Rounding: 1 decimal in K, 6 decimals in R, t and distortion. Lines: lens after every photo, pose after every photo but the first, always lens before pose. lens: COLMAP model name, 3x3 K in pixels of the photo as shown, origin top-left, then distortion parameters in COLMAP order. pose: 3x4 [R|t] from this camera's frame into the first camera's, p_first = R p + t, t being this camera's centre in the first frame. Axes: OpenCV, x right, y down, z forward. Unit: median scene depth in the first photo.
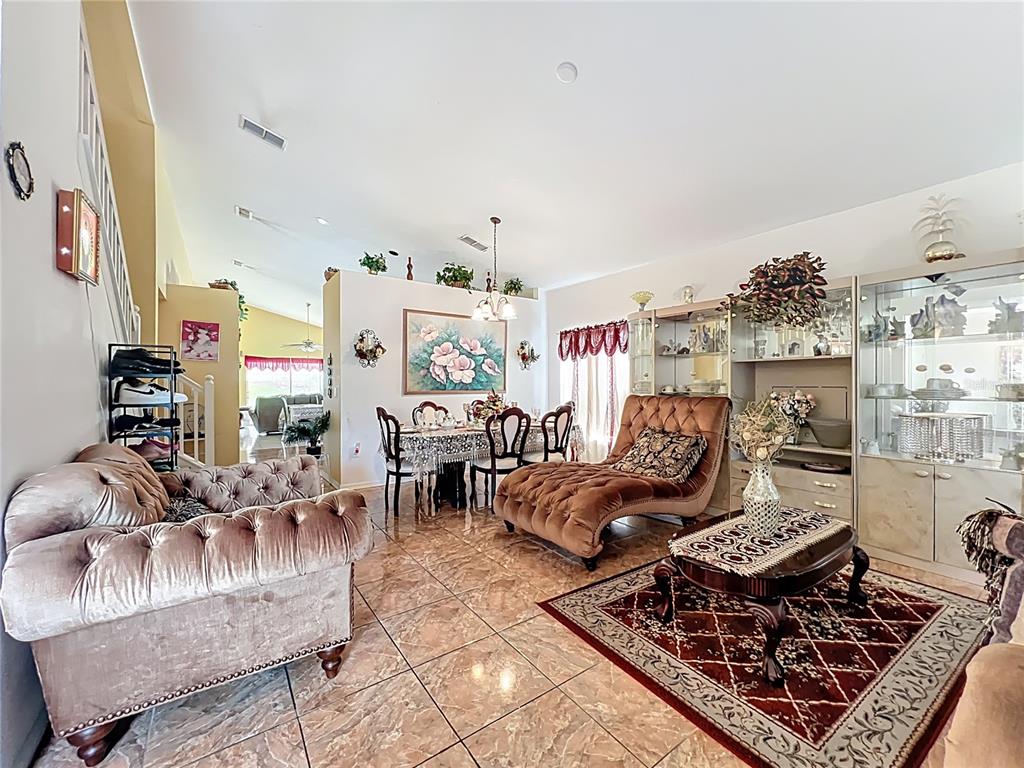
lens RADIAL K [[414.6, 0, 509.9], [0, 414.6, 382.1], [0, 0, 1]] dist [0.000900, 0.000308]
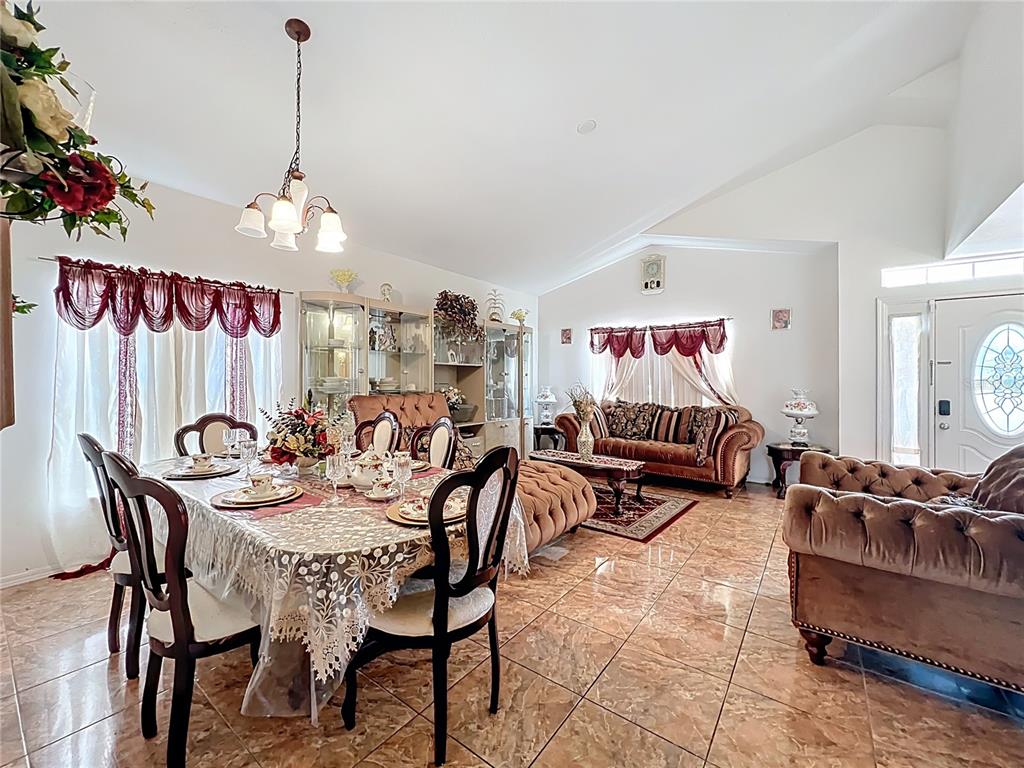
lens RADIAL K [[414.6, 0, 509.9], [0, 414.6, 382.1], [0, 0, 1]] dist [0.000900, 0.000308]
pose [[-0.303213, -0.002635, 0.952919, -0.858529], [-0.006147, 0.999981, 0.000809, 0.002616], [-0.952903, -0.005612, -0.303224, 1.437791]]
